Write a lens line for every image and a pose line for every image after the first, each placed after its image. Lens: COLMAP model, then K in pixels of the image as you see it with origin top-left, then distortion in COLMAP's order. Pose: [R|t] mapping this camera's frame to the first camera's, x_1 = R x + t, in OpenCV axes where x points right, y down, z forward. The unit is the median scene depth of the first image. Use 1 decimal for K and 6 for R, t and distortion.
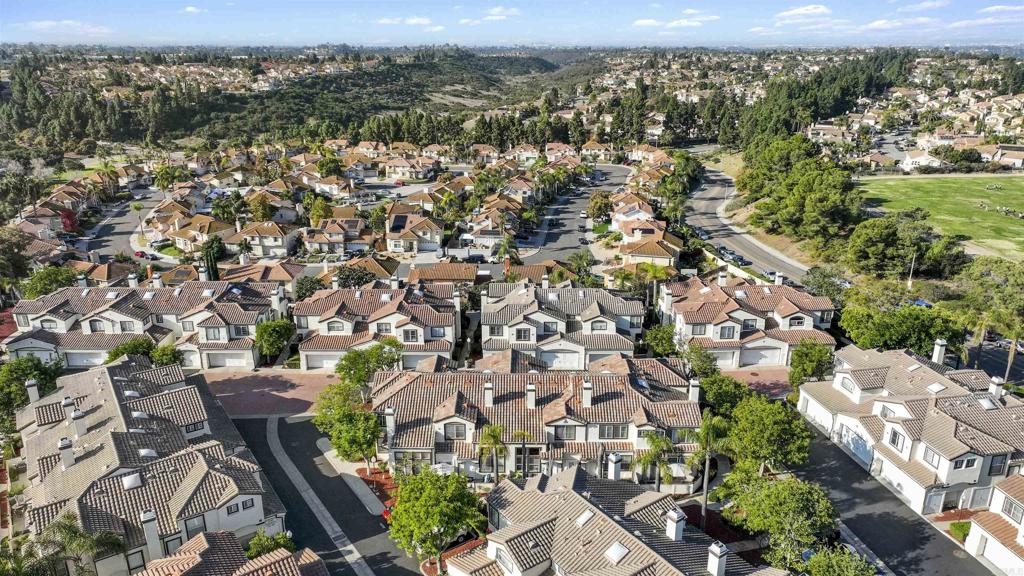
lens RADIAL K [[726.7, 0, 514.3], [0, 726.7, 289.1], [0, 0, 1]] dist [0.002336, 0.008512]
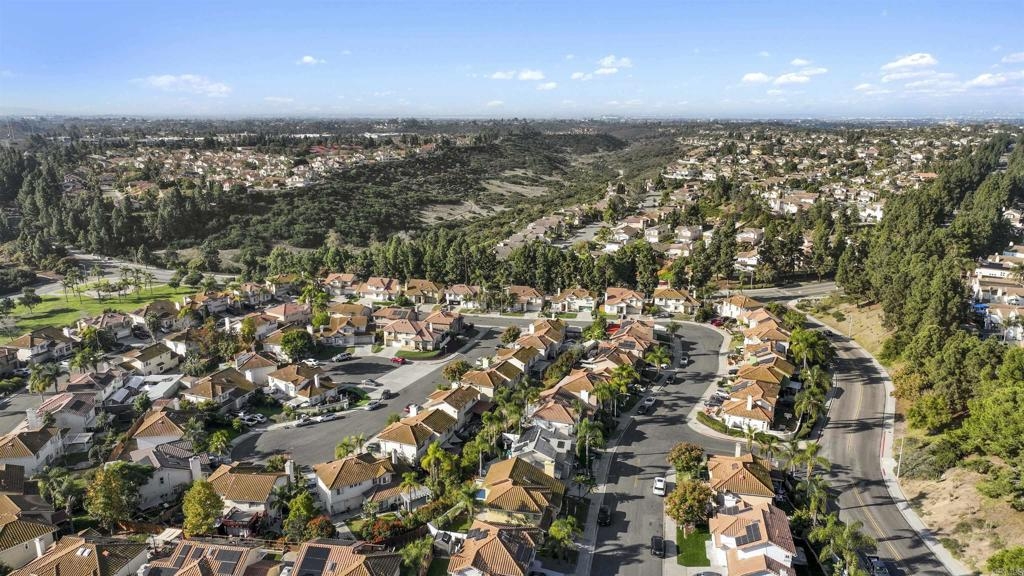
lens RADIAL K [[726.7, 0, 513.9], [0, 726.7, 289.0], [0, 0, 1]] dist [0.002336, 0.008512]
pose [[0.995585, 0.022899, -0.091028, 0.011328], [-0.030986, 0.995599, -0.088446, -0.085777], [0.088602, 0.090876, 0.991913, 0.158434]]
